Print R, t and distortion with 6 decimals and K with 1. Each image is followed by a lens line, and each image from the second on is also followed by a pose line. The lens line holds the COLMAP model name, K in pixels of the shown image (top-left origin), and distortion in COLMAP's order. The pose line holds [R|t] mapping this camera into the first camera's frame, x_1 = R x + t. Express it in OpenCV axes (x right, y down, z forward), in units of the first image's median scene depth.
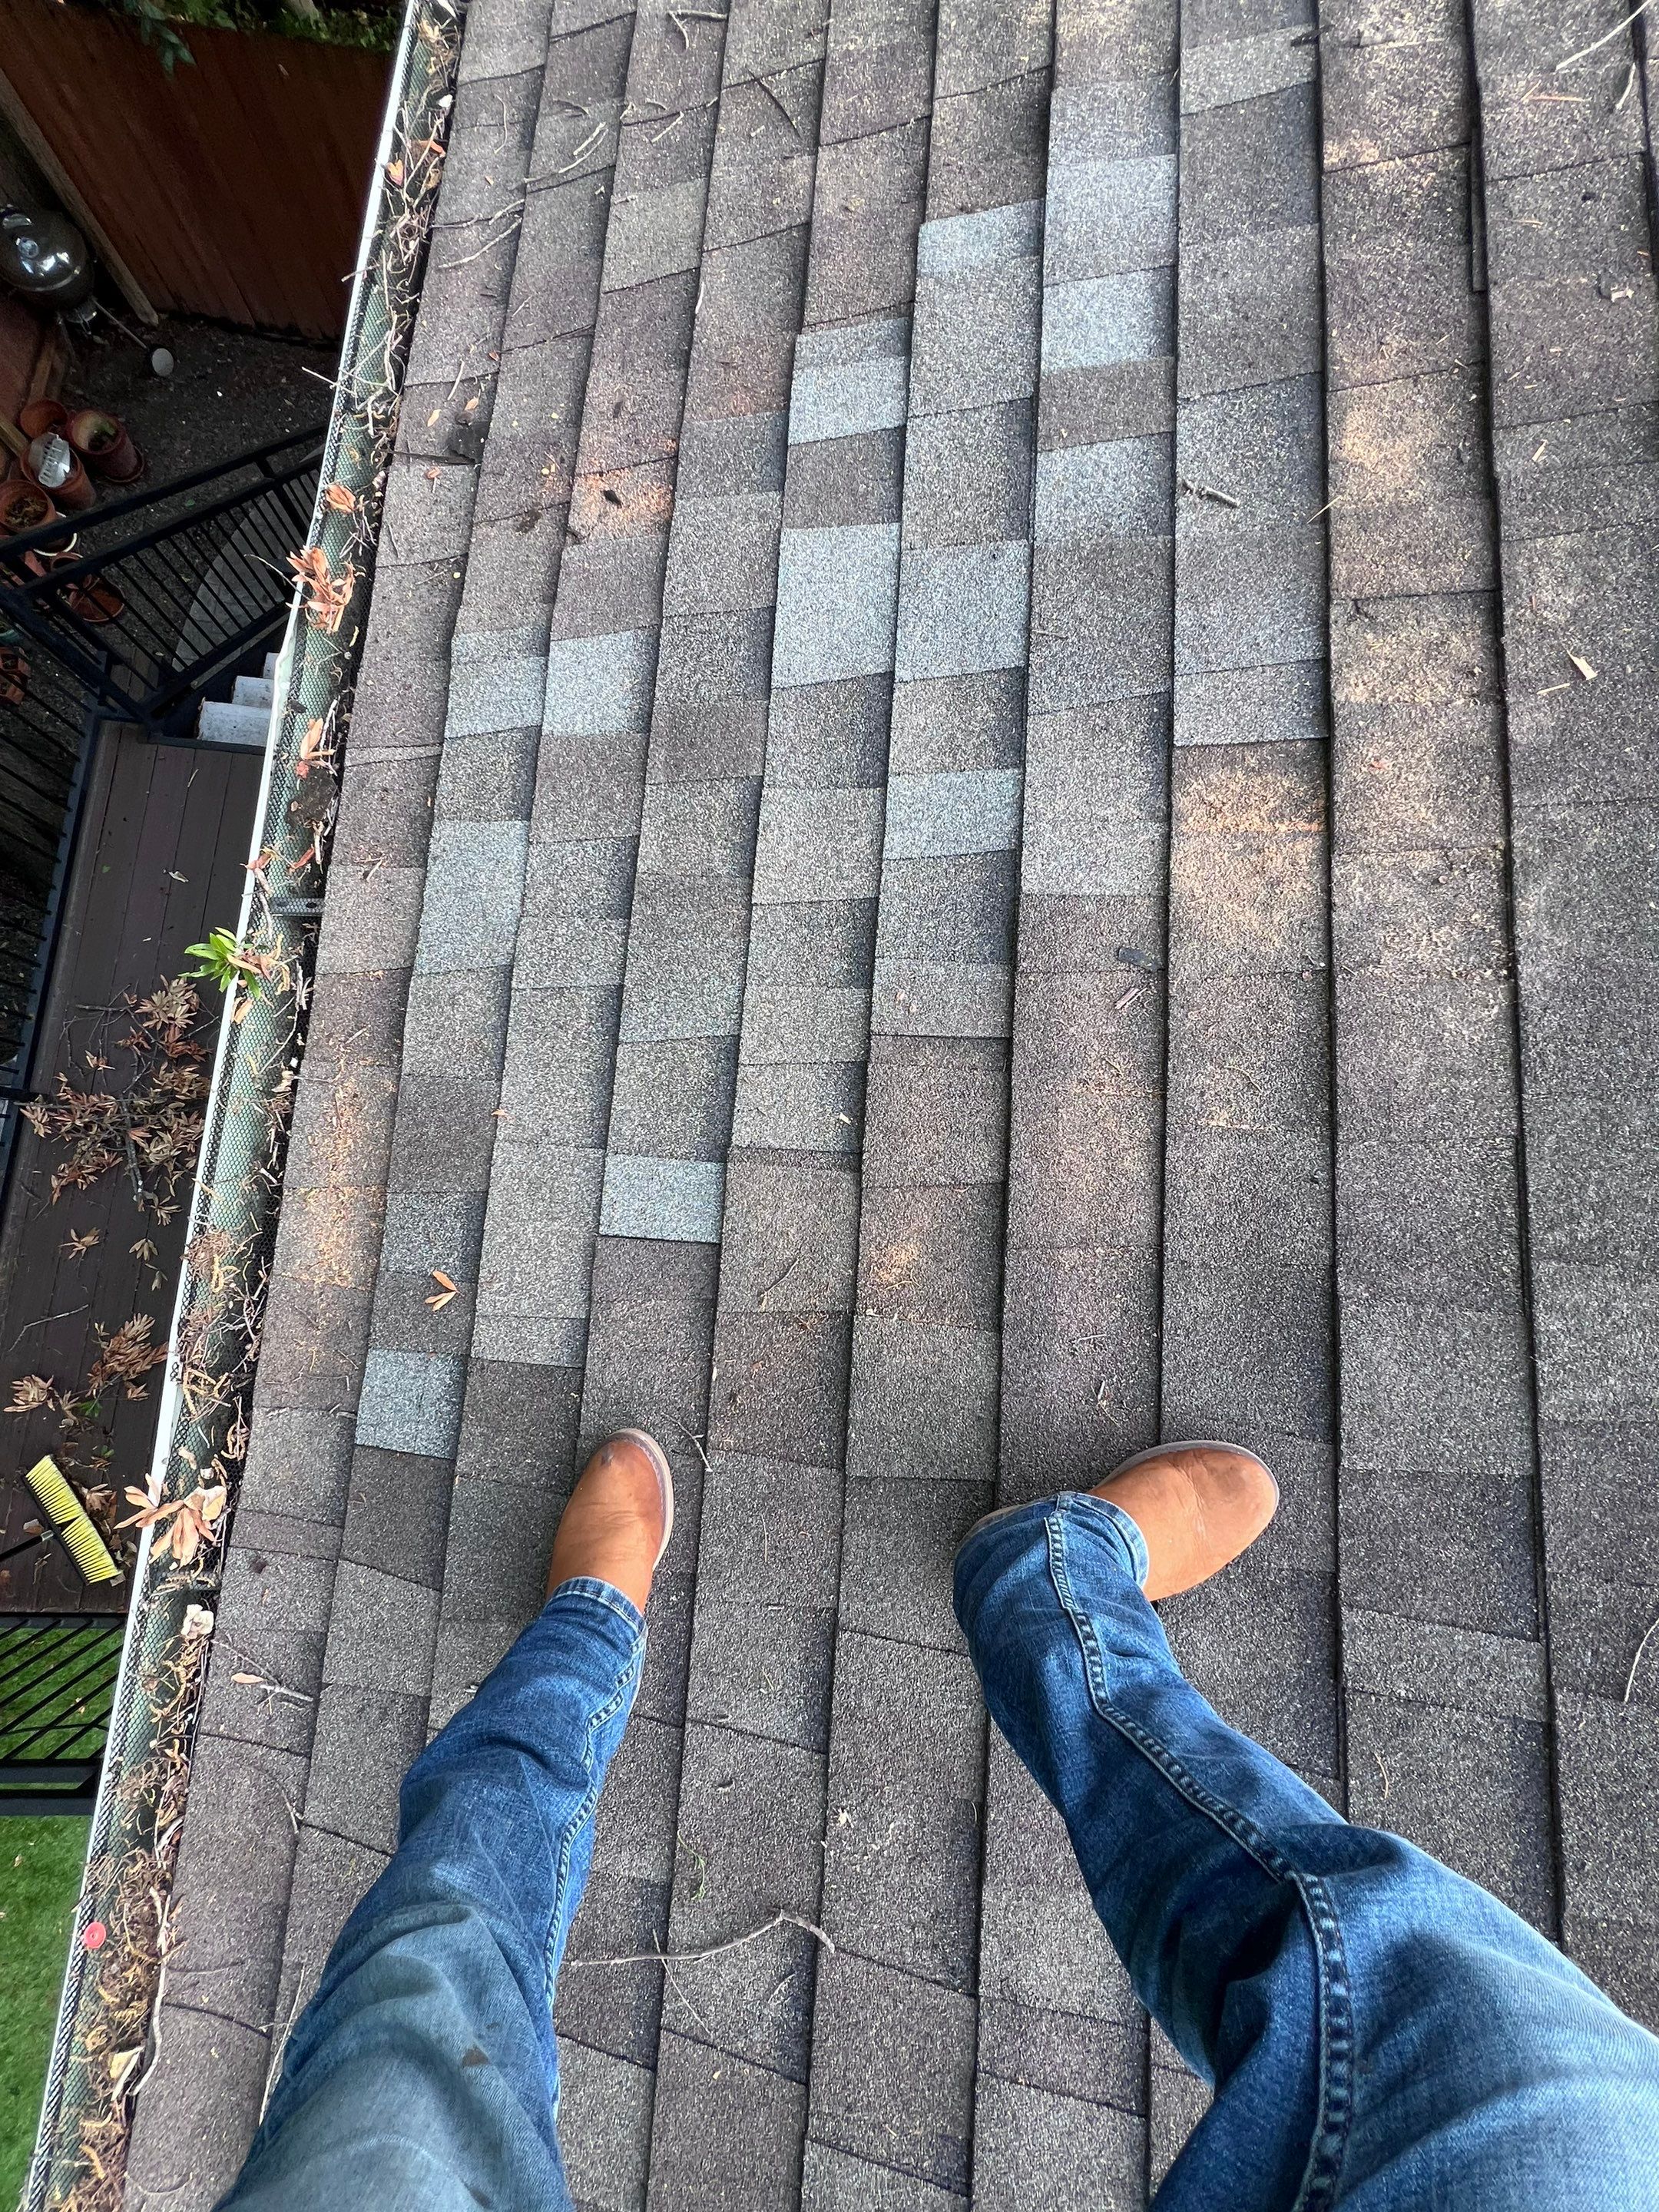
lens RADIAL K [[887.4, 0, 835.0], [0, 887.4, 1104.4], [0, 0, 1]] dist [-0.000580, -0.000288]
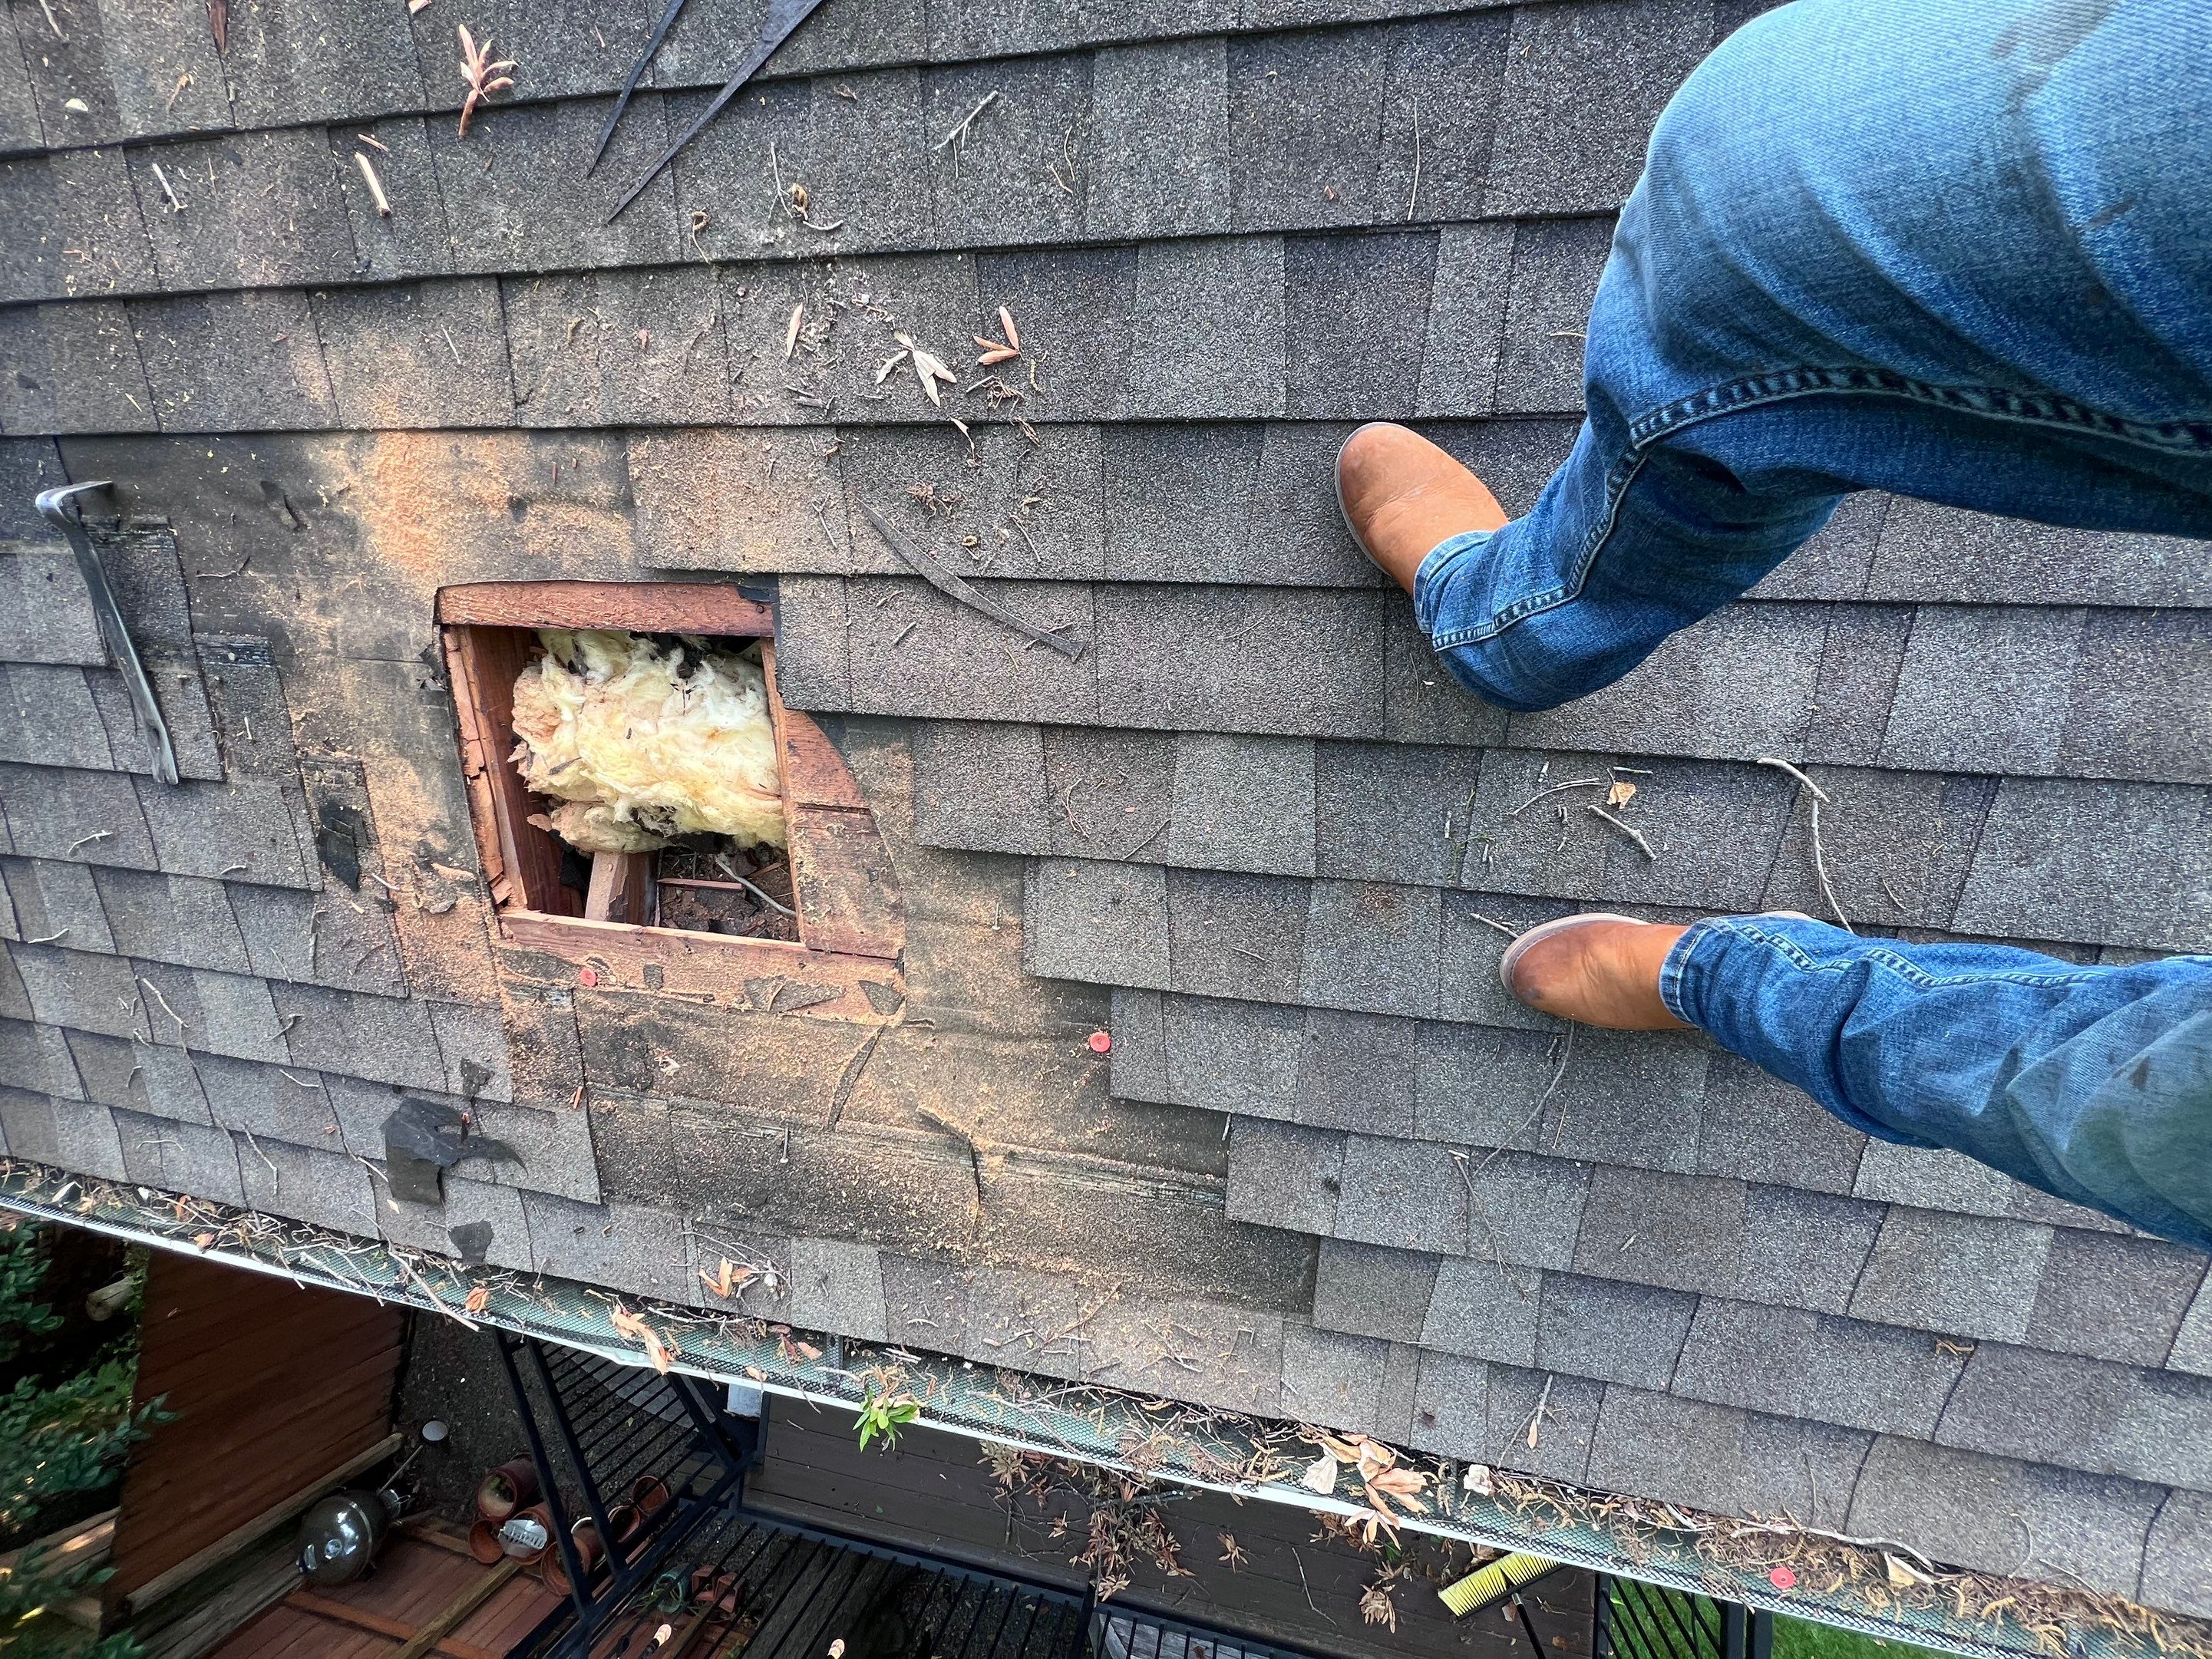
lens RADIAL K [[887.8, 0, 1104.3], [0, 887.8, 823.7], [0, 0, 1]] dist [-0.002328, 0.000407]
pose [[0.004496, -0.999582, -0.028570, 0.089455], [0.998437, 0.006078, -0.055562, 0.192854], [0.055712, -0.028276, 0.998046, -0.054705]]
